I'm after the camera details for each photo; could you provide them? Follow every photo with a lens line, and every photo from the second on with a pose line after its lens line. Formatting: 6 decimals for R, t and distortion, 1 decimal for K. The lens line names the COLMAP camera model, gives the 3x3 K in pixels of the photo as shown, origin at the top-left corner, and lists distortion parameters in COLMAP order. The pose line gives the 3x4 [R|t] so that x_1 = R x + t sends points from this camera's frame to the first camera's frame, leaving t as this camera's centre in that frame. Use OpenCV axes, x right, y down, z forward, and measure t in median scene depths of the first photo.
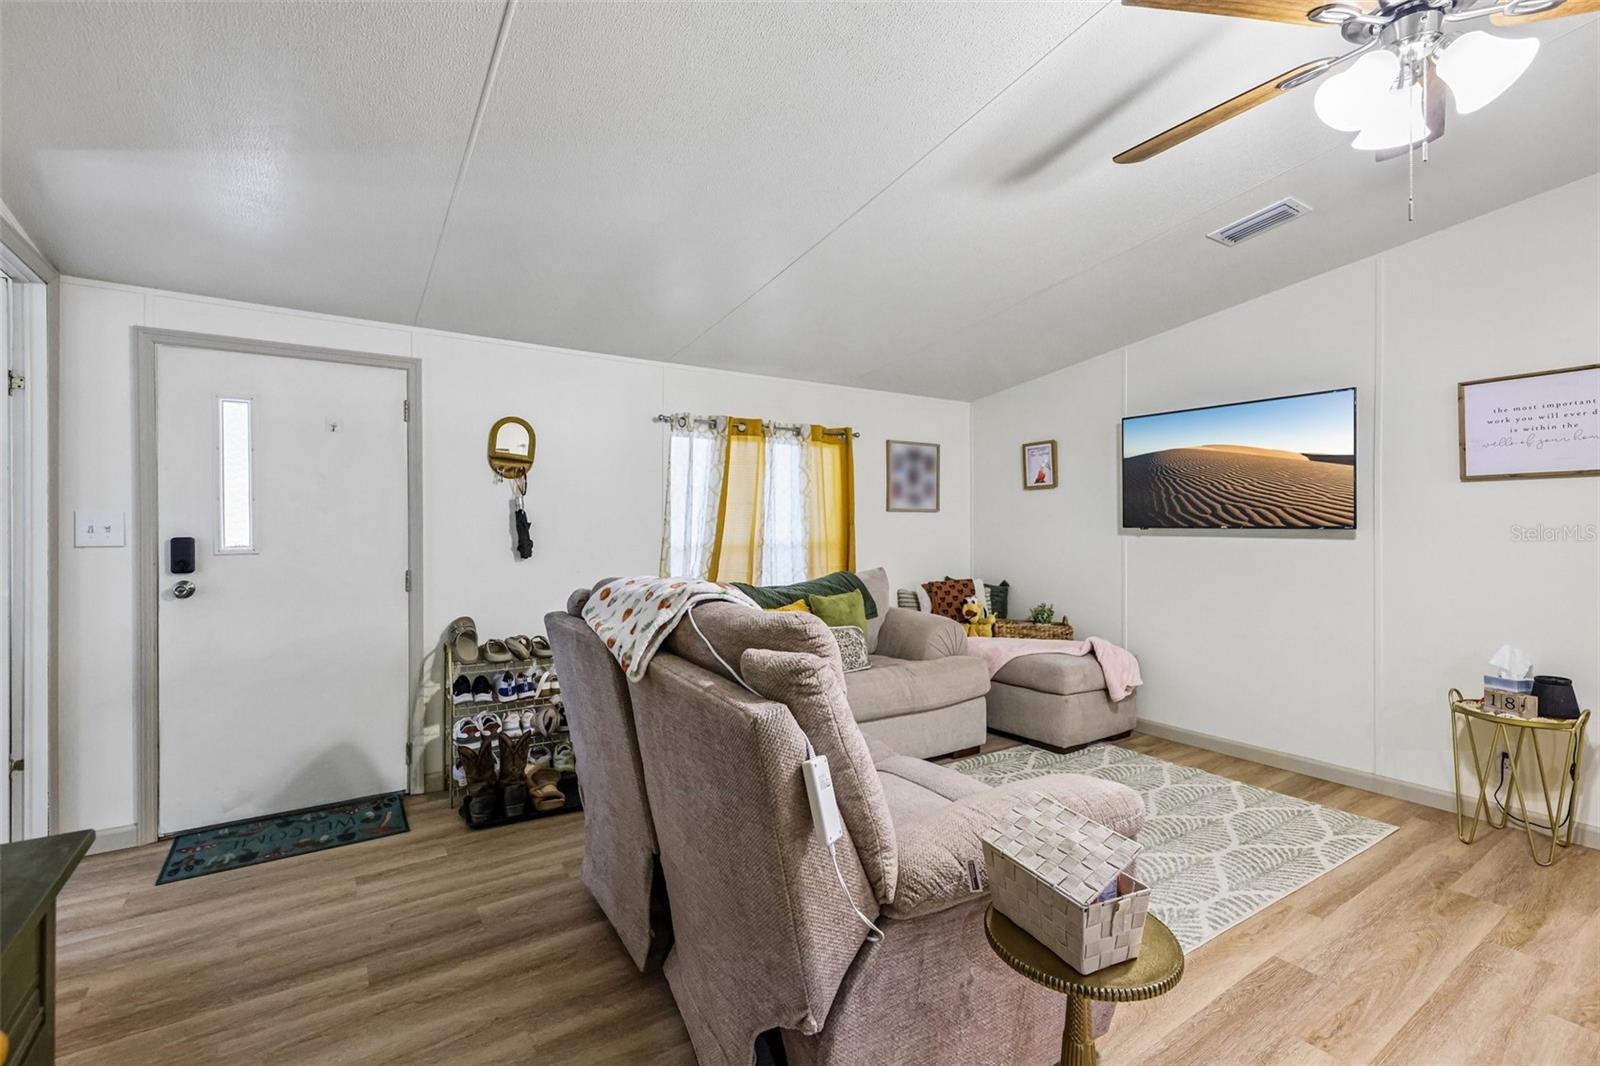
lens RADIAL K [[711.6, 0, 795.4], [0, 711.6, 518.4], [0, 0, 1]] dist [0.016226, -0.006889]
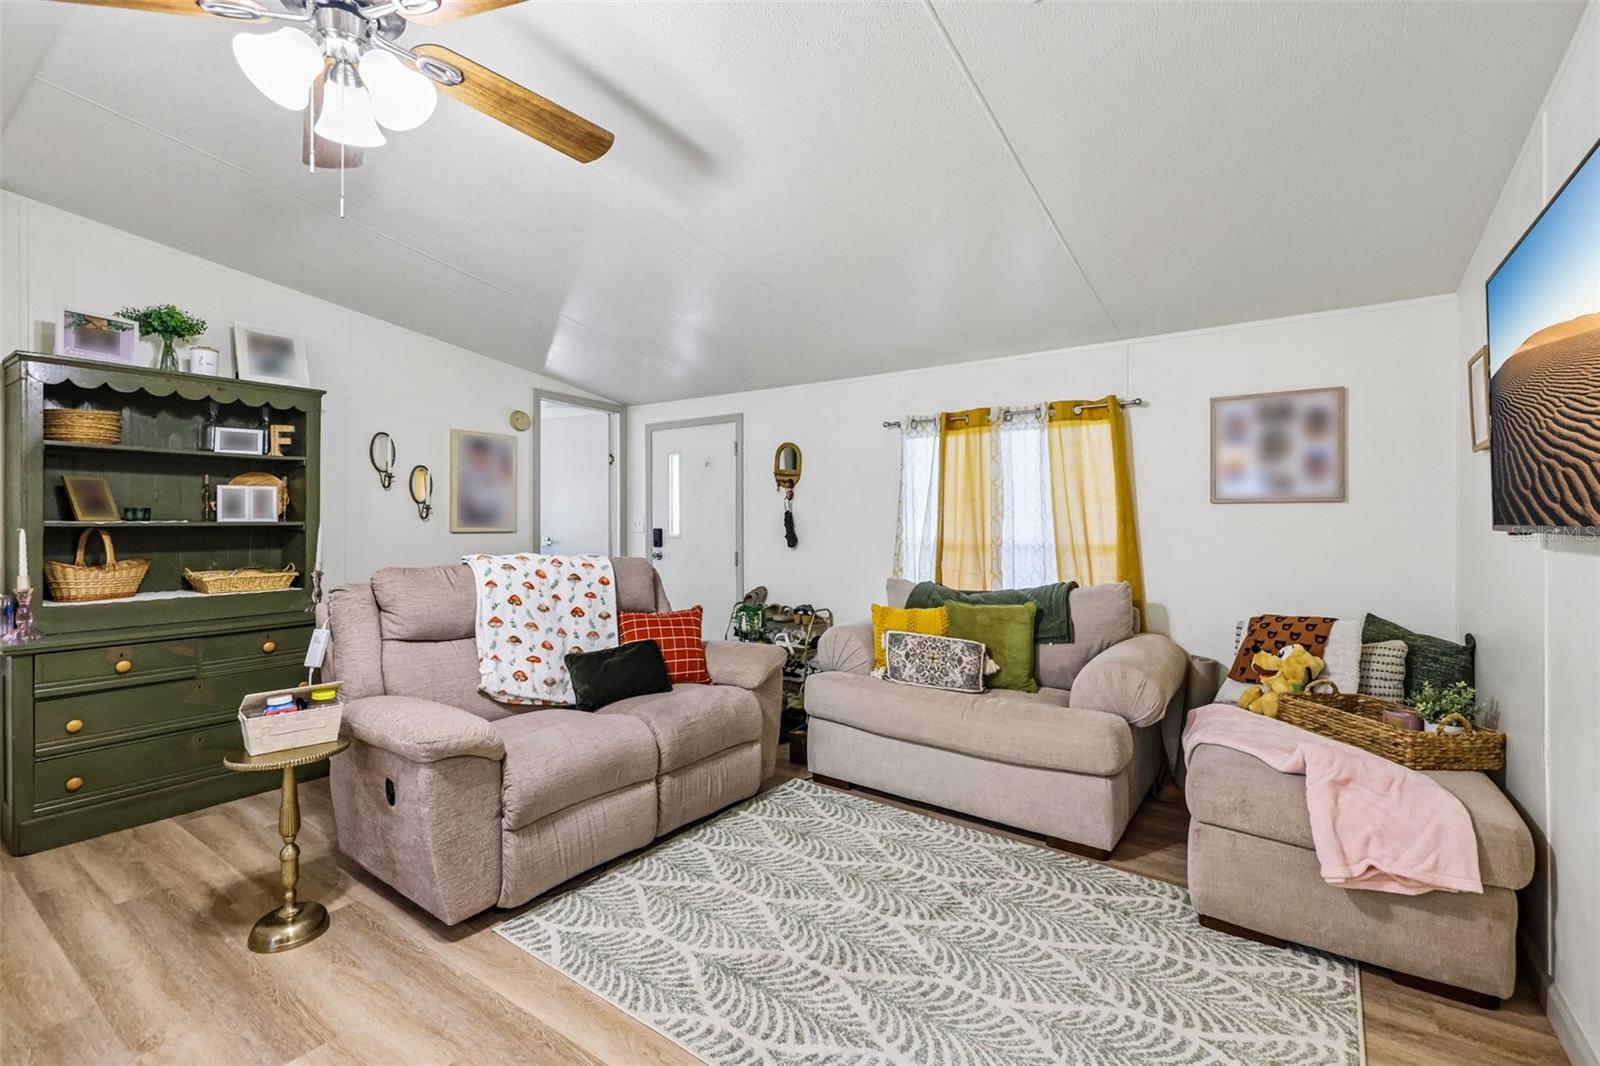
lens RADIAL K [[711.6, 0, 795.7], [0, 711.6, 517.1], [0, 0, 1]] dist [0.016226, -0.006889]
pose [[0.348522, -0.009774, -0.937250, 0.735904], [0.001056, 0.999949, -0.010035, 0.010873], [0.937300, 0.002507, 0.348514, 0.458965]]
